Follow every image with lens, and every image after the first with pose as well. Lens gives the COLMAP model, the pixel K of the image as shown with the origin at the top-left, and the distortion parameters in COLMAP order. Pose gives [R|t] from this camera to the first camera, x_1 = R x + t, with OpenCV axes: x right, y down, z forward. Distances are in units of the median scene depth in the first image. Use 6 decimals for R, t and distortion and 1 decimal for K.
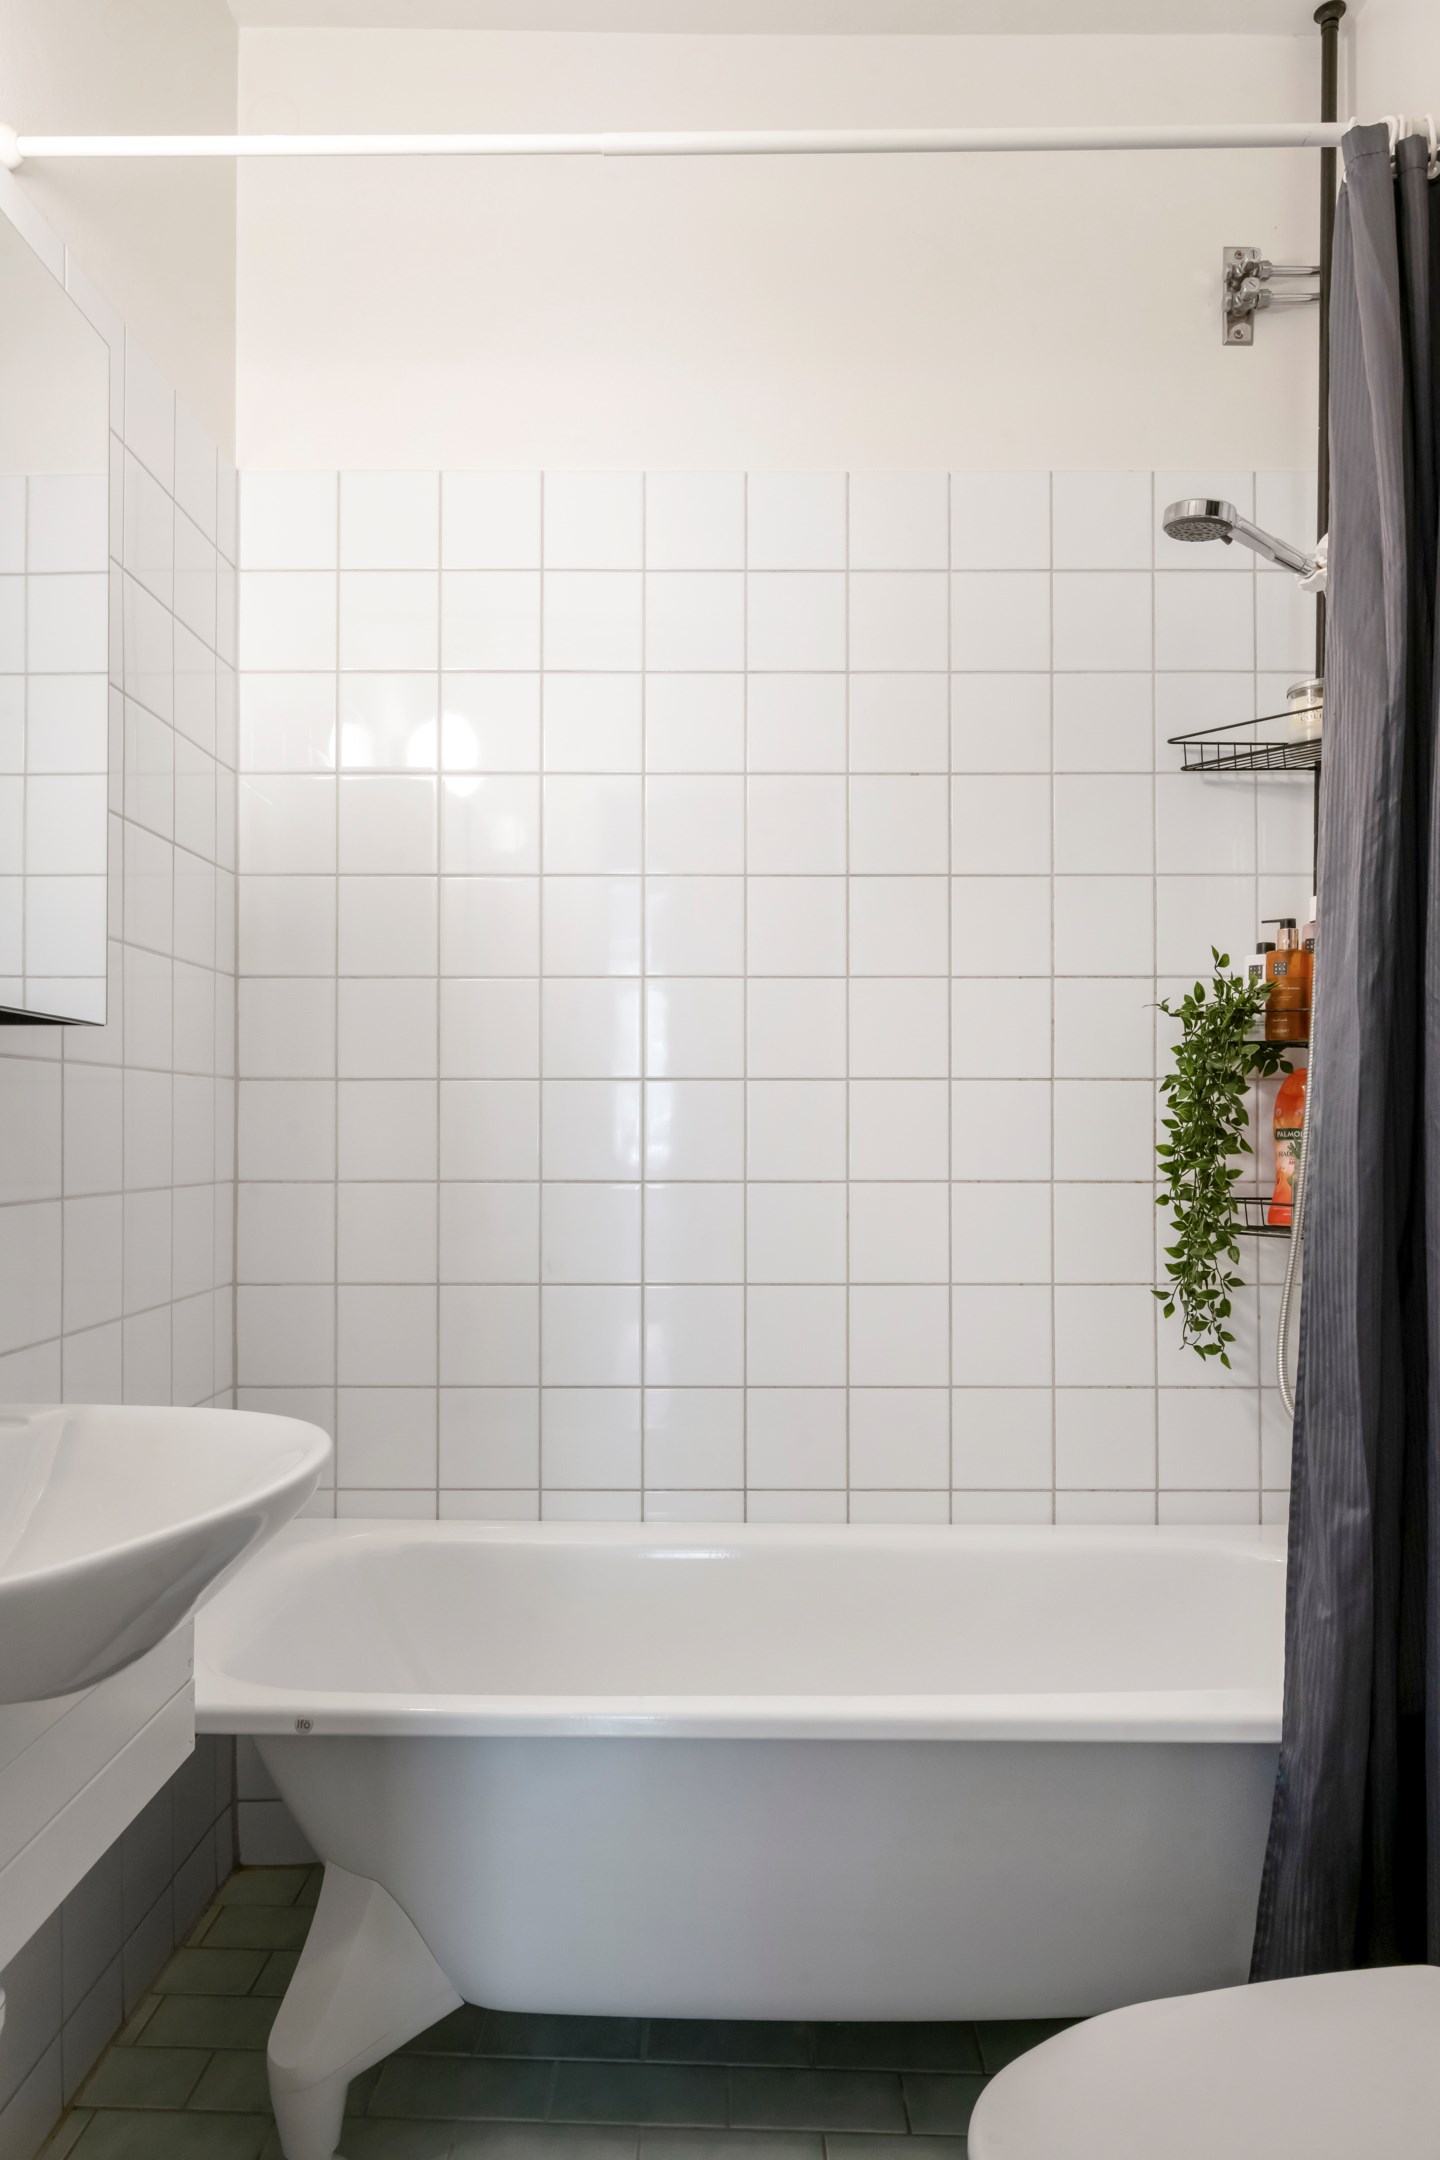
lens RADIAL K [[1400.3, 0, 719.2], [0, 1400.3, 1123.7], [0, 0, 1]] dist [-0.006263, -0.001232]
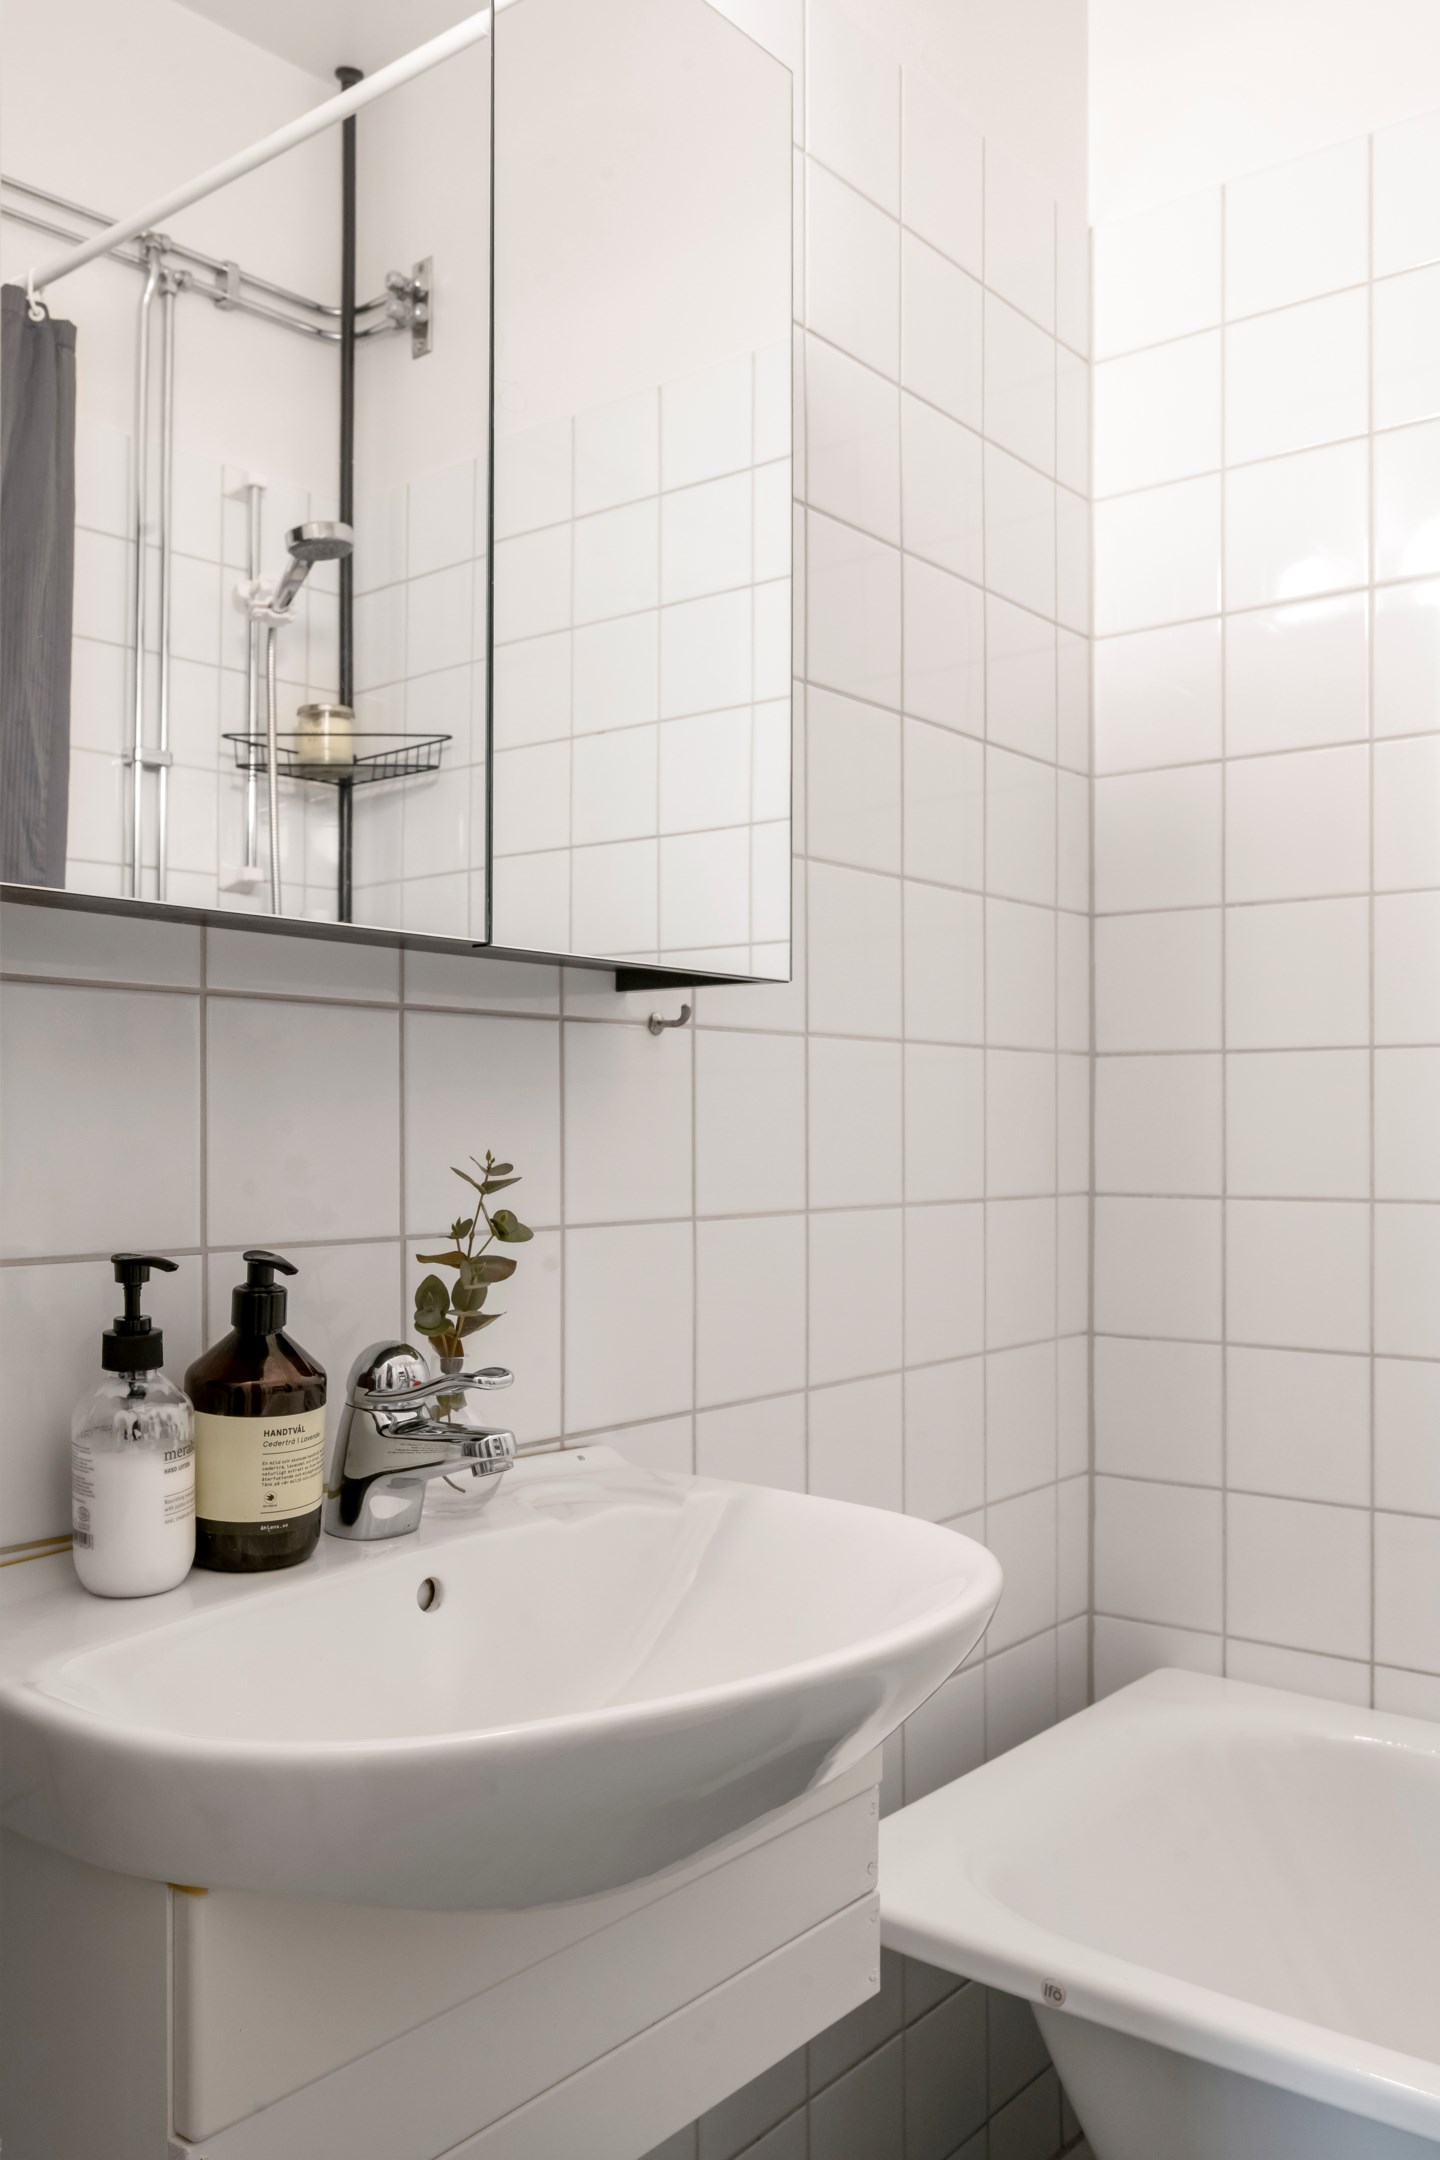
lens RADIAL K [[1754.8, 0, 716.9], [0, 1754.8, 1124.2], [0, 0, 1]] dist [-0.003156, -0.000410]
pose [[0.787308, -0.001732, -0.616557, 0.071798], [0.002932, 0.999995, 0.000935, 0.003286], [0.616553, -0.002544, 0.787309, 0.159267]]
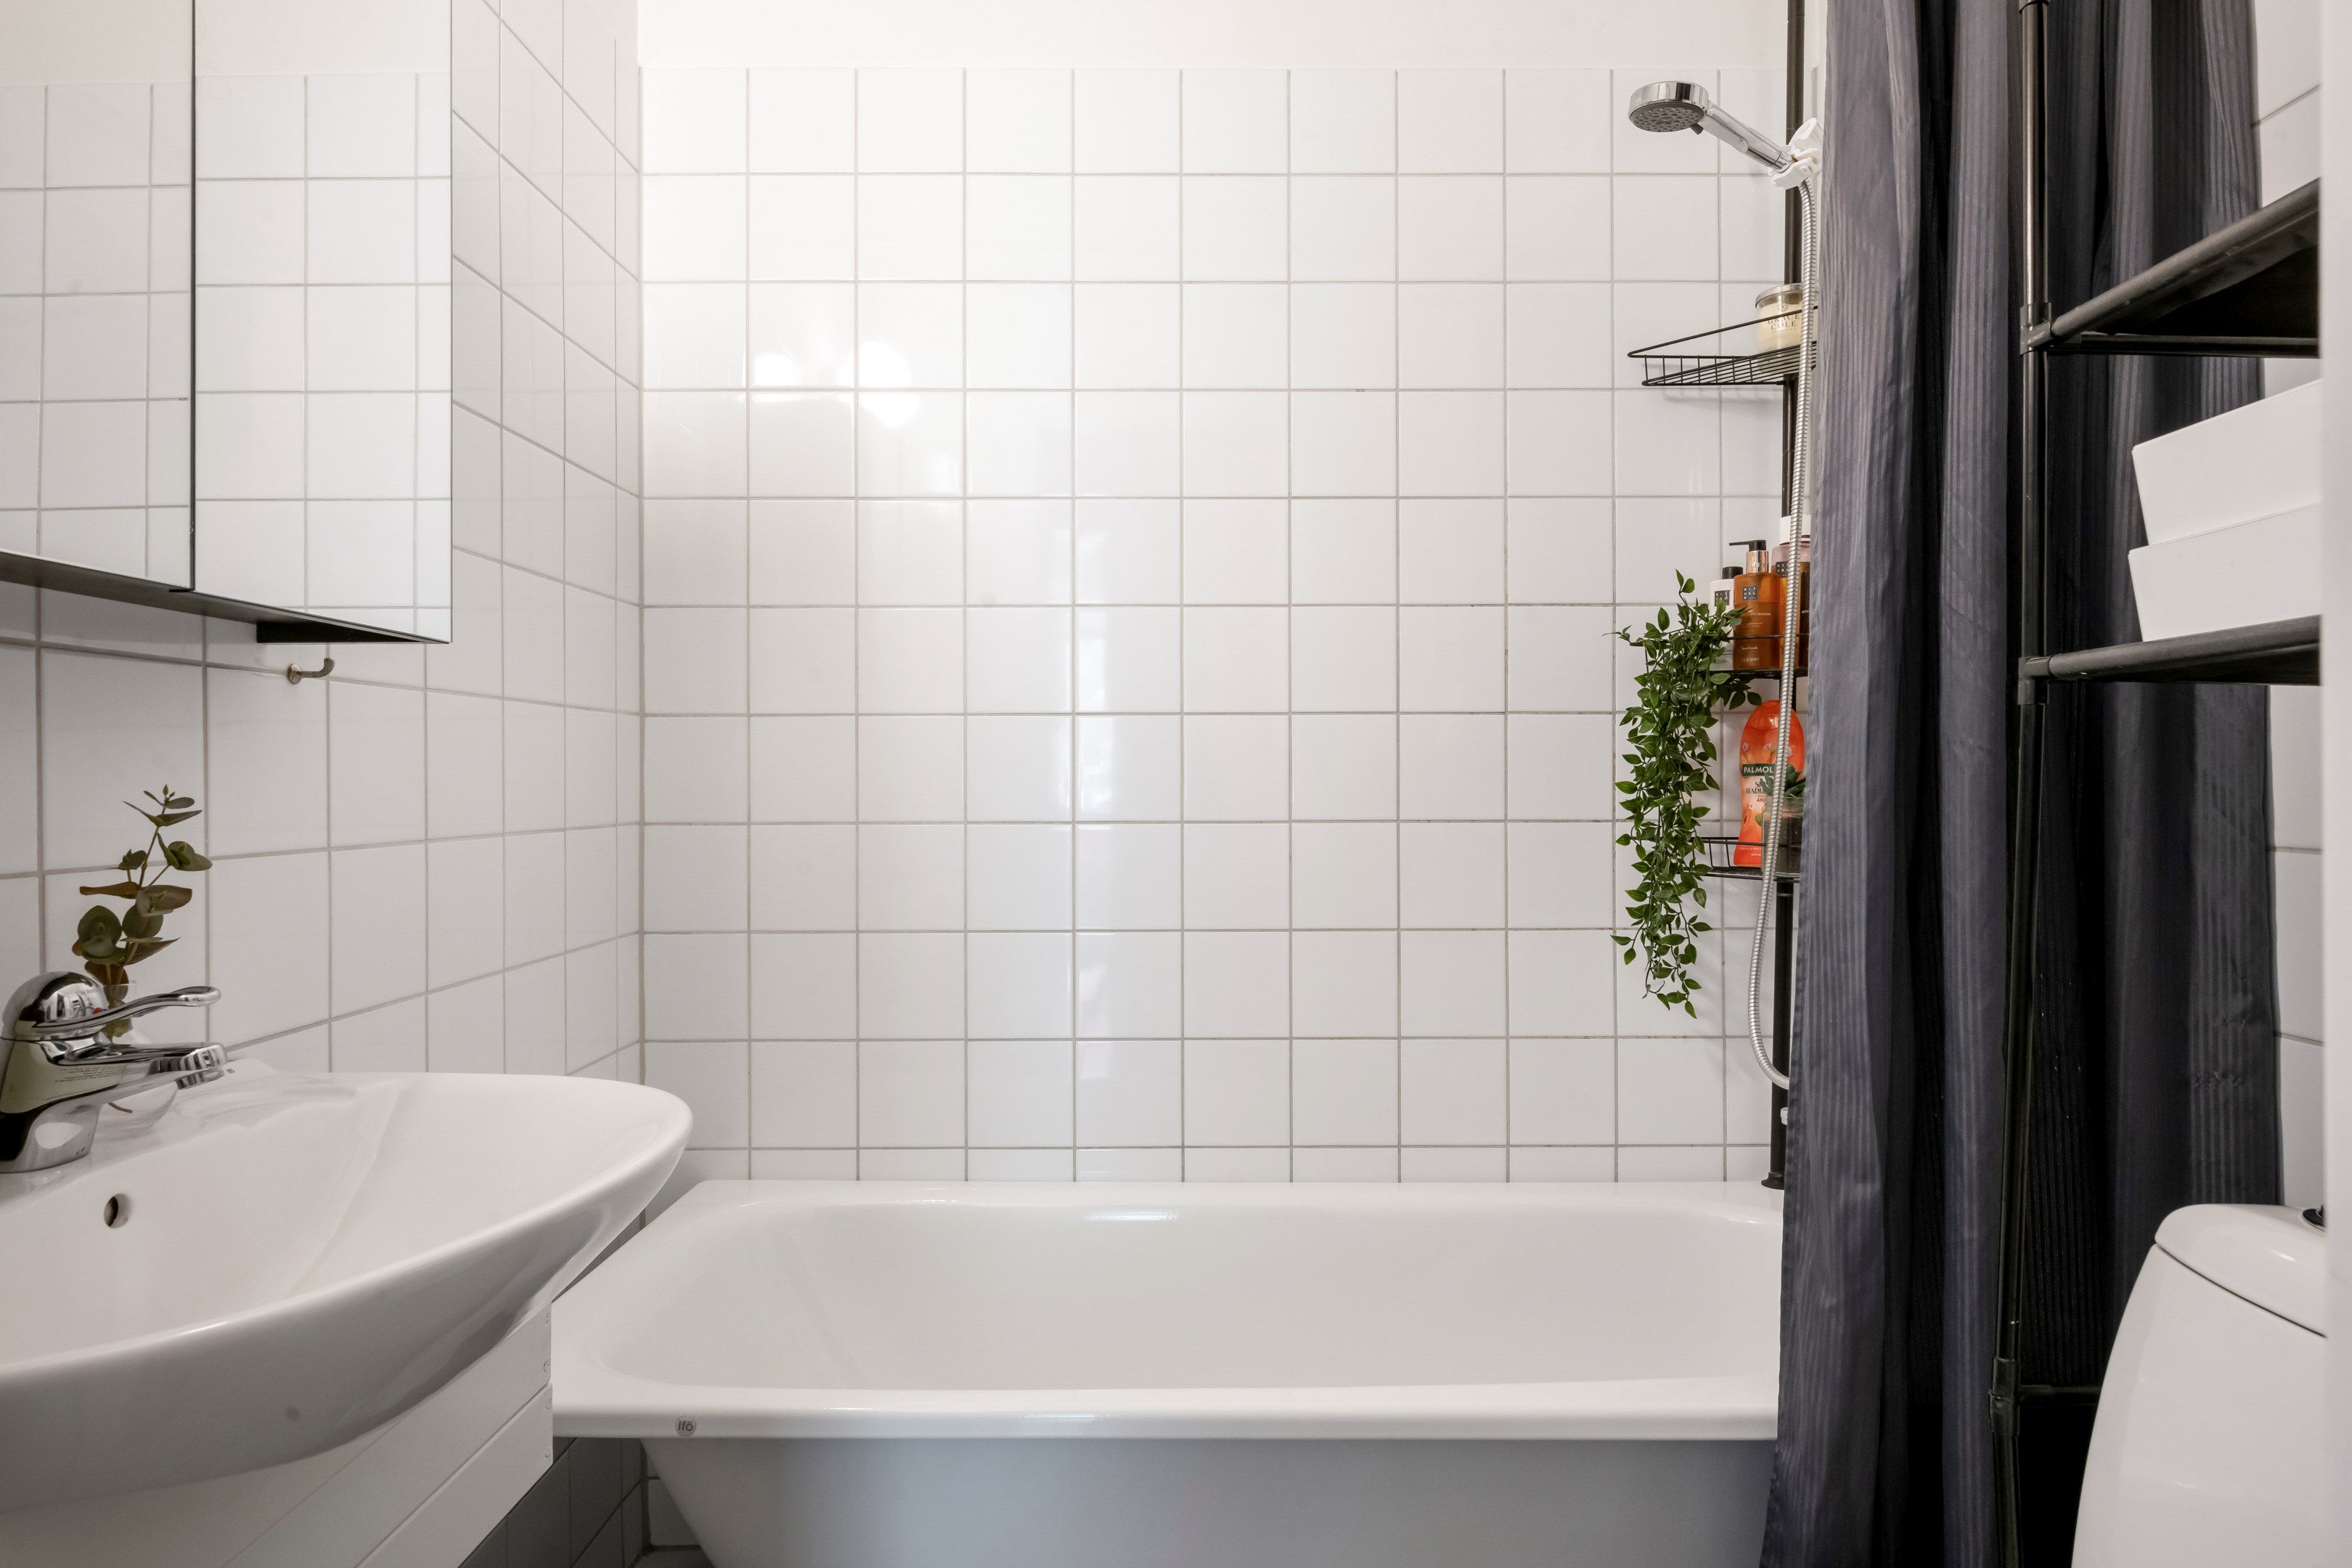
lens RADIAL K [[1332.0, 0, 1176.0], [0, 1332.0, 784.0], [0, 0, 1]] dist [-0.004960, -0.000725]
pose [[0.999964, -0.002963, 0.007903, 0.007869], [0.002901, 0.999965, 0.007877, 0.008932], [-0.007926, -0.007854, 0.999938, 0.105091]]
